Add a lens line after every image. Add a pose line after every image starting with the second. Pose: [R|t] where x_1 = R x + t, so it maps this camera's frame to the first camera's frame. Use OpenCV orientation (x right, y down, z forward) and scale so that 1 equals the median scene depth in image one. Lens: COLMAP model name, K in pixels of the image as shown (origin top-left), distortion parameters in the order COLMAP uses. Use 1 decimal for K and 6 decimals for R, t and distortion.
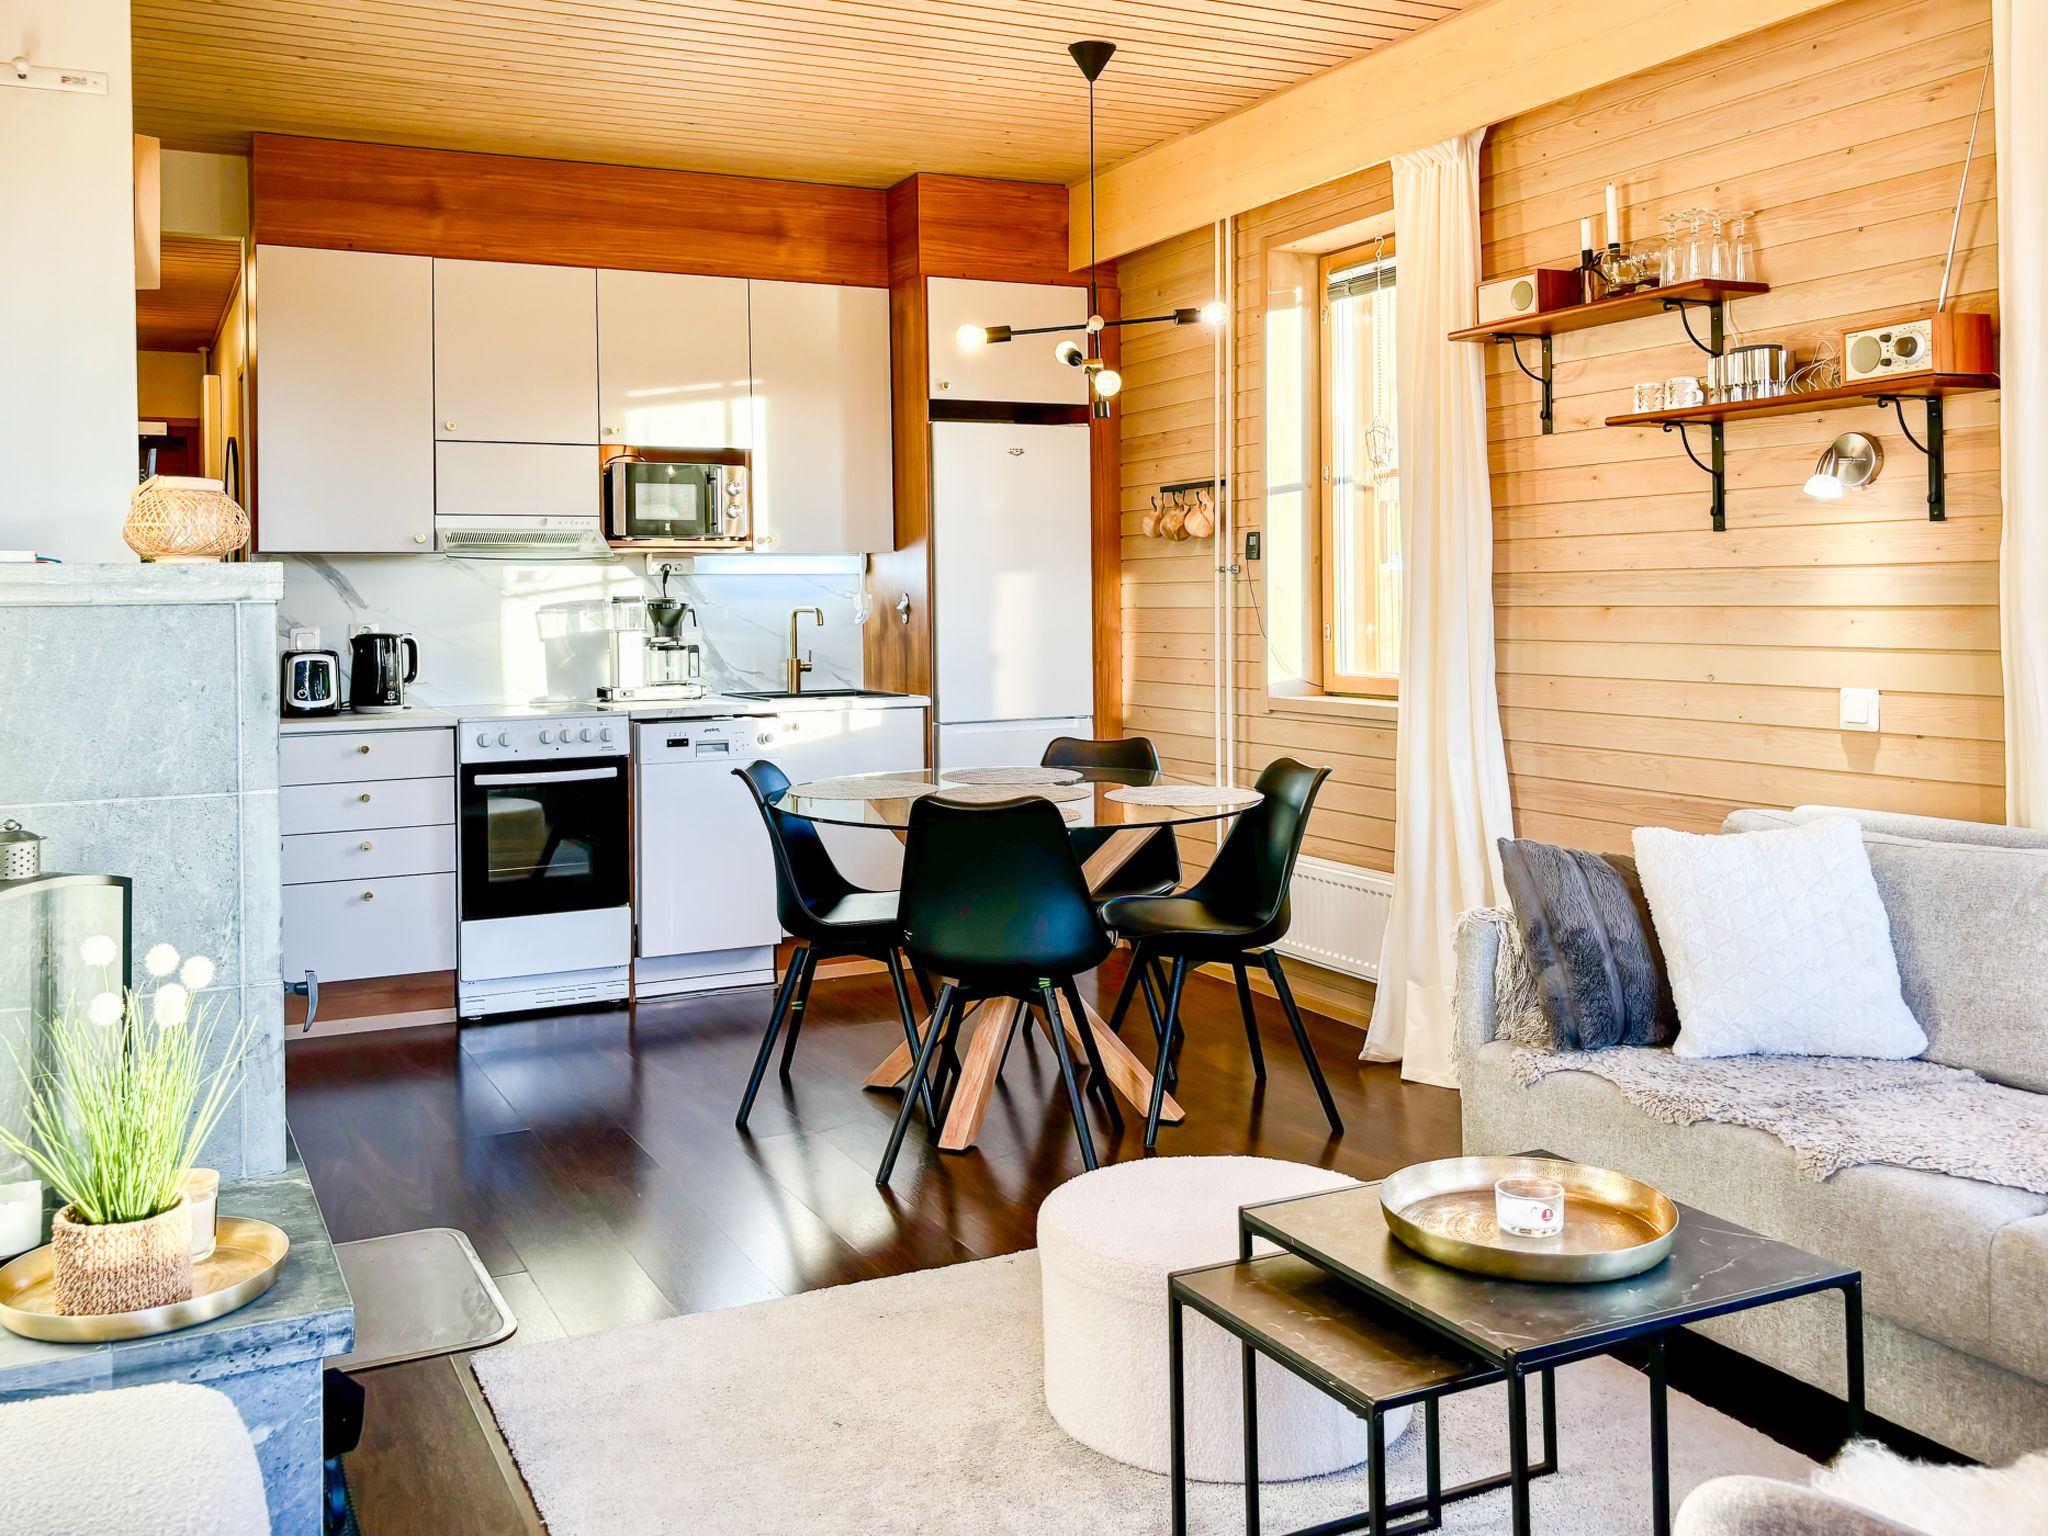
lens RADIAL K [[1698.8, 0, 1099.4], [0, 1698.8, 682.3], [0, 0, 1]] dist [0.118117, -0.182706]
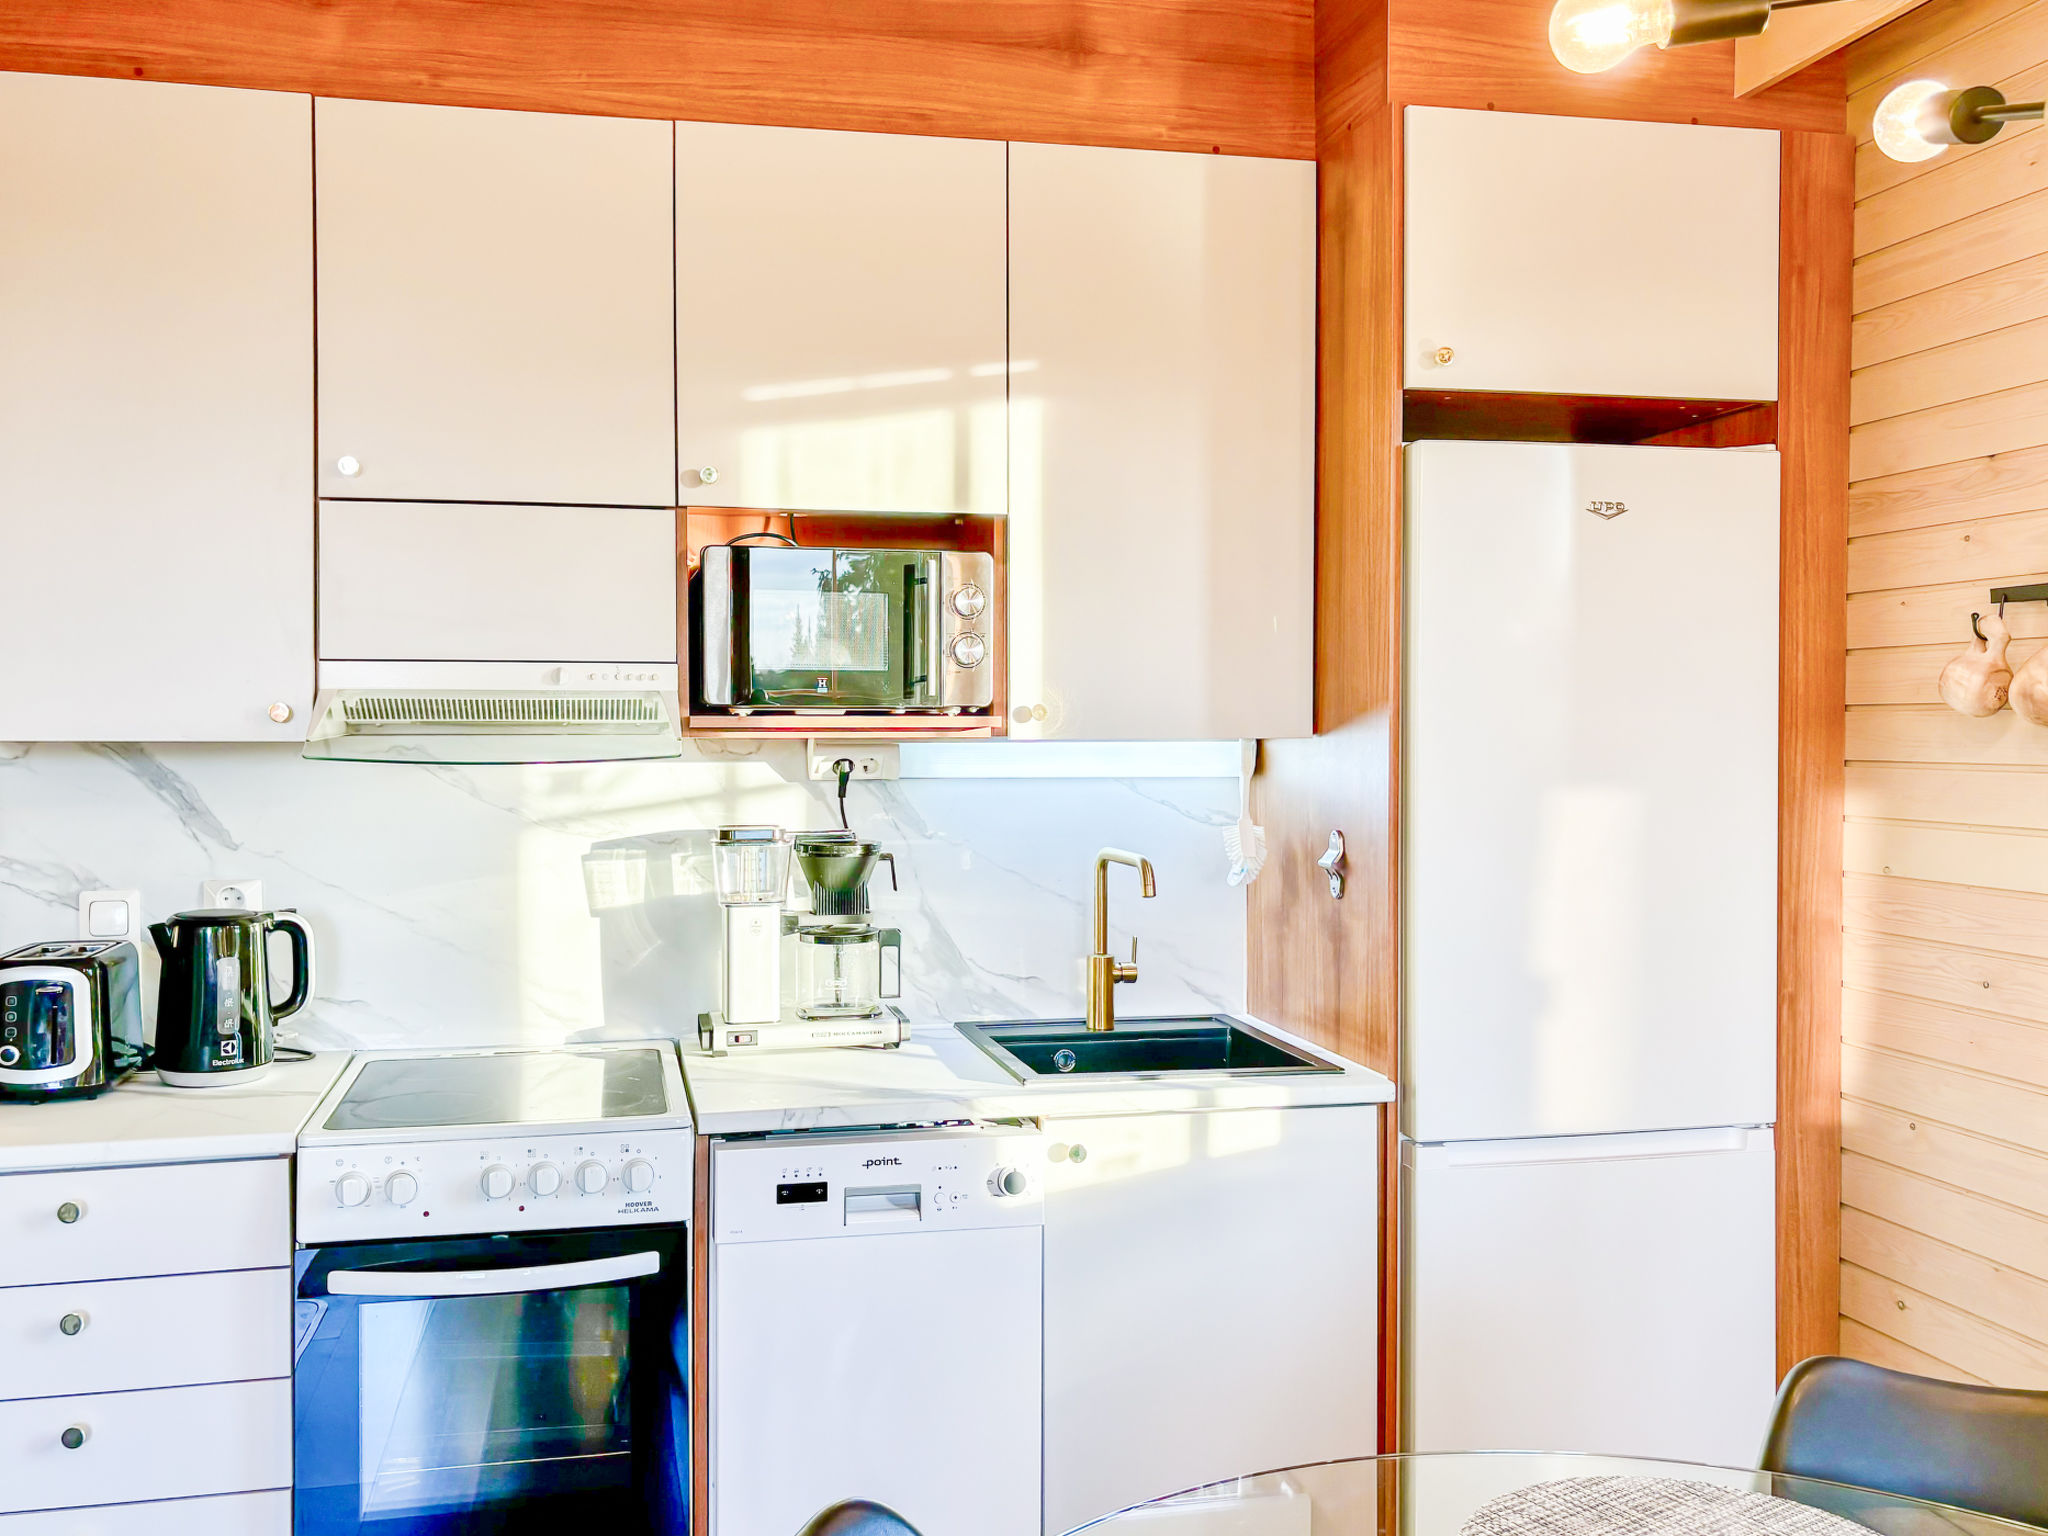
lens RADIAL K [[1698.8, 0, 1099.4], [0, 1698.8, 682.3], [0, 0, 1]] dist [0.118117, -0.182706]
pose [[0.970427, 0.007501, -0.241278, -0.081074], [-0.025207, 0.997201, -0.070383, -0.070551], [0.240075, 0.074384, 0.967900, 0.663768]]
